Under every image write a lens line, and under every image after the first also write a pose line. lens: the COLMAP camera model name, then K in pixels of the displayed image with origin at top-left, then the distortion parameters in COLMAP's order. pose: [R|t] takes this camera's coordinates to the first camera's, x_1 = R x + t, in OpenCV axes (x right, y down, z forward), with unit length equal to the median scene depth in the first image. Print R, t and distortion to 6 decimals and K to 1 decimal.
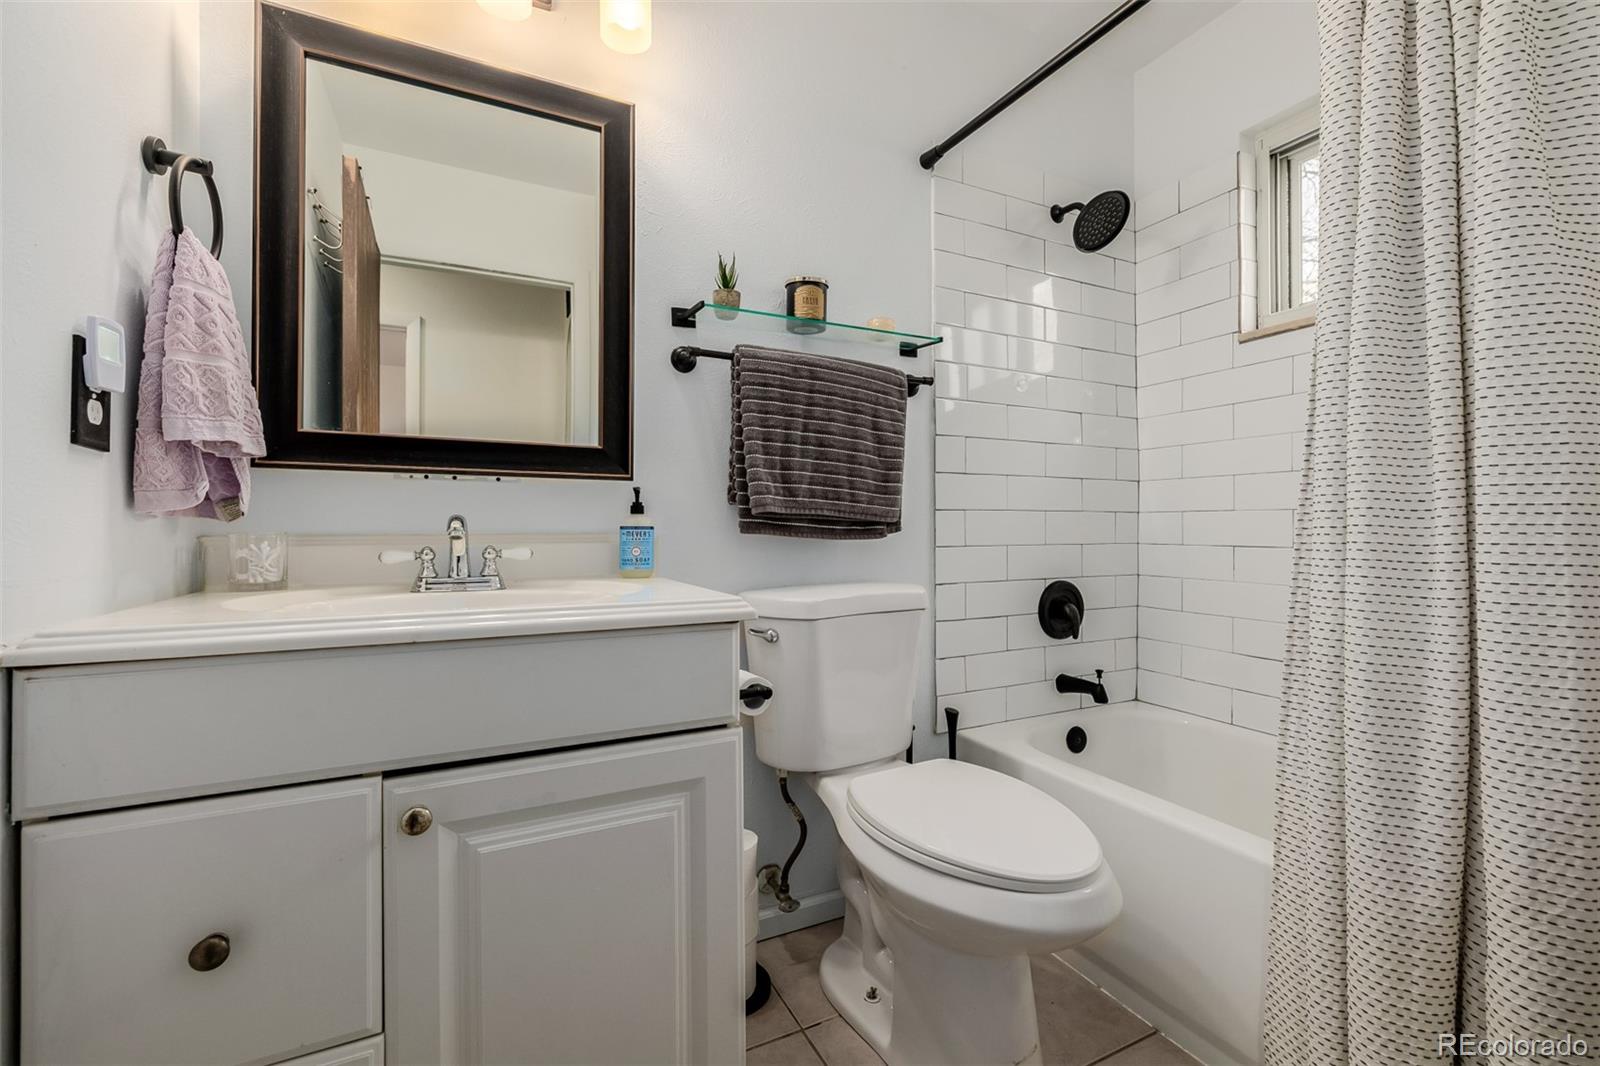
lens RADIAL K [[679.3, 0, 810.6], [0, 679.3, 529.7], [0, 0, 1]] dist [-0.003236, -0.000582]
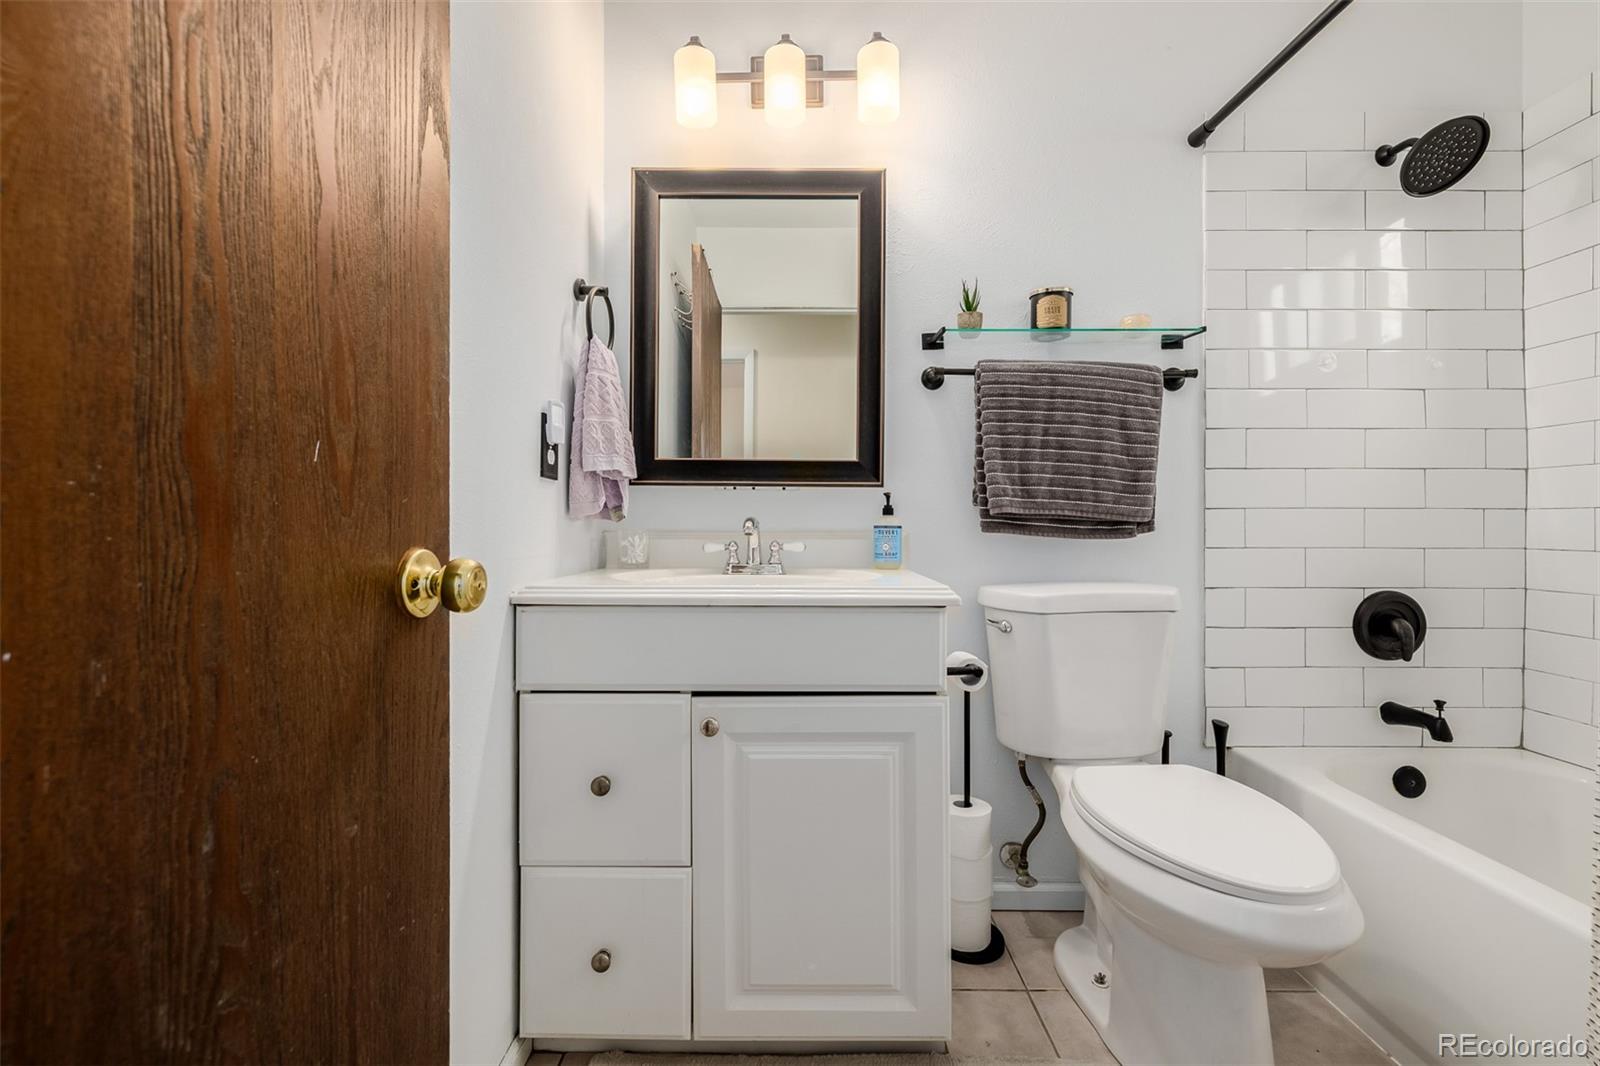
lens RADIAL K [[679.3, 0, 794.2], [0, 679.3, 532.1], [0, 0, 1]] dist [-0.003236, -0.000582]
pose [[0.887539, 0.007879, -0.460665, 0.134878], [-0.004110, 0.999949, 0.009183, -0.003688], [0.460714, -0.006257, 0.887526, -0.115766]]
